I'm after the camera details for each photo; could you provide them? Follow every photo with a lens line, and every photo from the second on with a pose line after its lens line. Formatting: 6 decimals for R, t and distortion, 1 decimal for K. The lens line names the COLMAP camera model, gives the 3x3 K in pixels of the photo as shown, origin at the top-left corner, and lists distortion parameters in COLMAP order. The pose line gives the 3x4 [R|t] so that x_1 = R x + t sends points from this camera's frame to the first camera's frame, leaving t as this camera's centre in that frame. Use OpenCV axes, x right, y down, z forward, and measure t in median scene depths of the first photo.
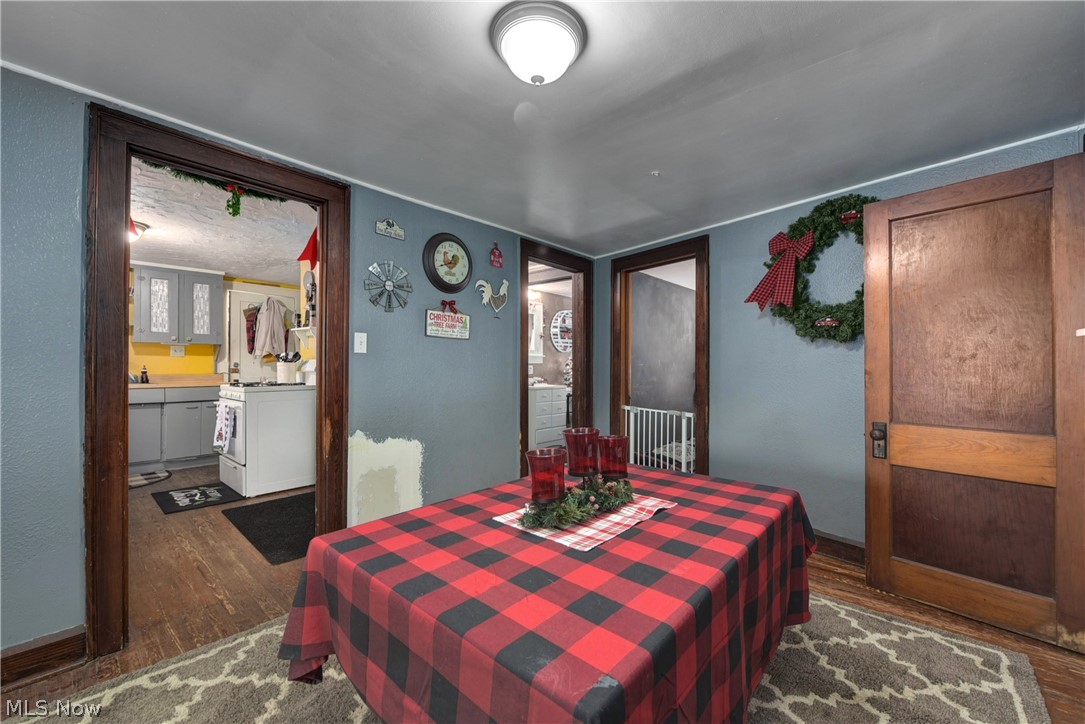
lens RADIAL K [[434.3, 0, 545.5], [0, 434.3, 362.0], [0, 0, 1]] dist [-0.007444, -0.000246]
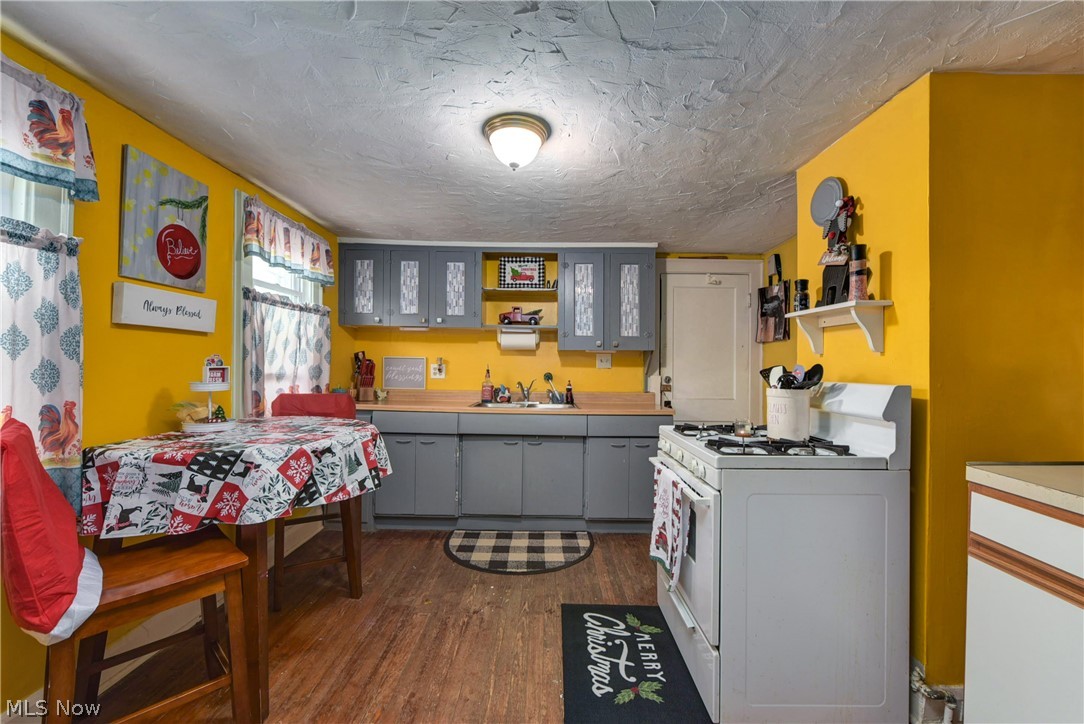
lens RADIAL K [[433.9, 0, 545.0], [0, 433.9, 362.0], [0, 0, 1]] dist [-0.007444, -0.000246]
pose [[0.653472, -0.003314, -0.756943, -0.403629], [-0.004729, 0.999953, -0.008461, -0.019788], [0.756936, 0.009108, 0.653426, 0.499207]]
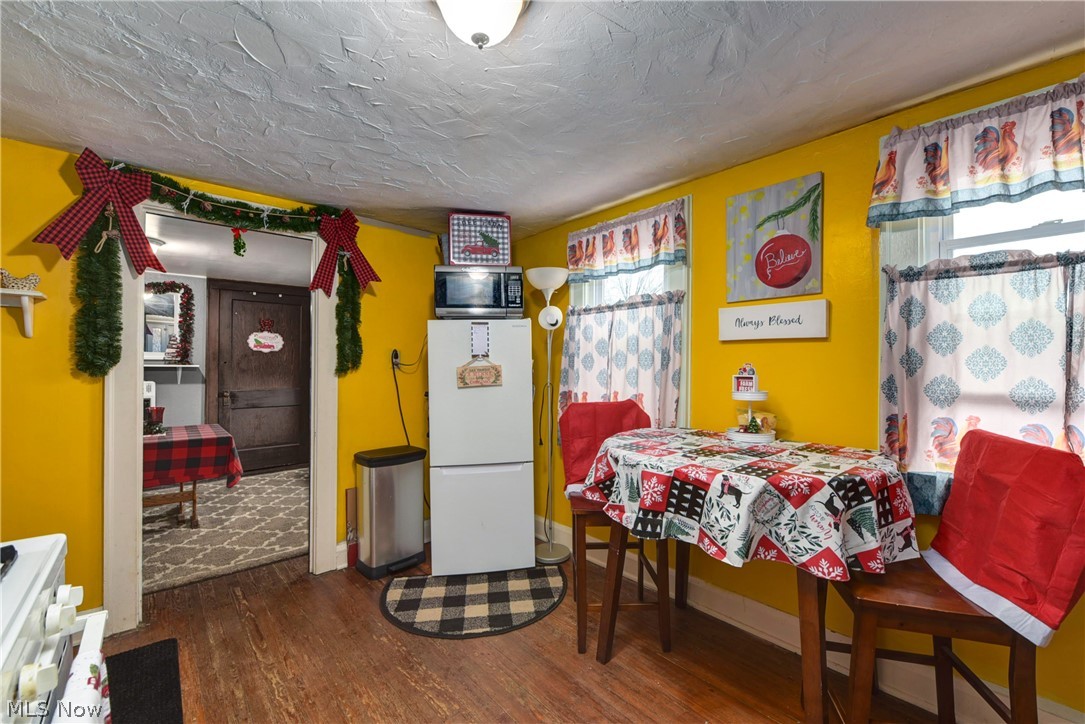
lens RADIAL K [[441.0, 0, 542.5], [0, 441.0, 362.0], [0, 0, 1]] dist [-0.001606, -0.000137]
pose [[-0.992374, -0.008759, 0.122949, -0.740102], [-0.010155, 0.999891, -0.010733, -0.023296], [-0.122842, -0.011900, -0.992355, 0.914718]]
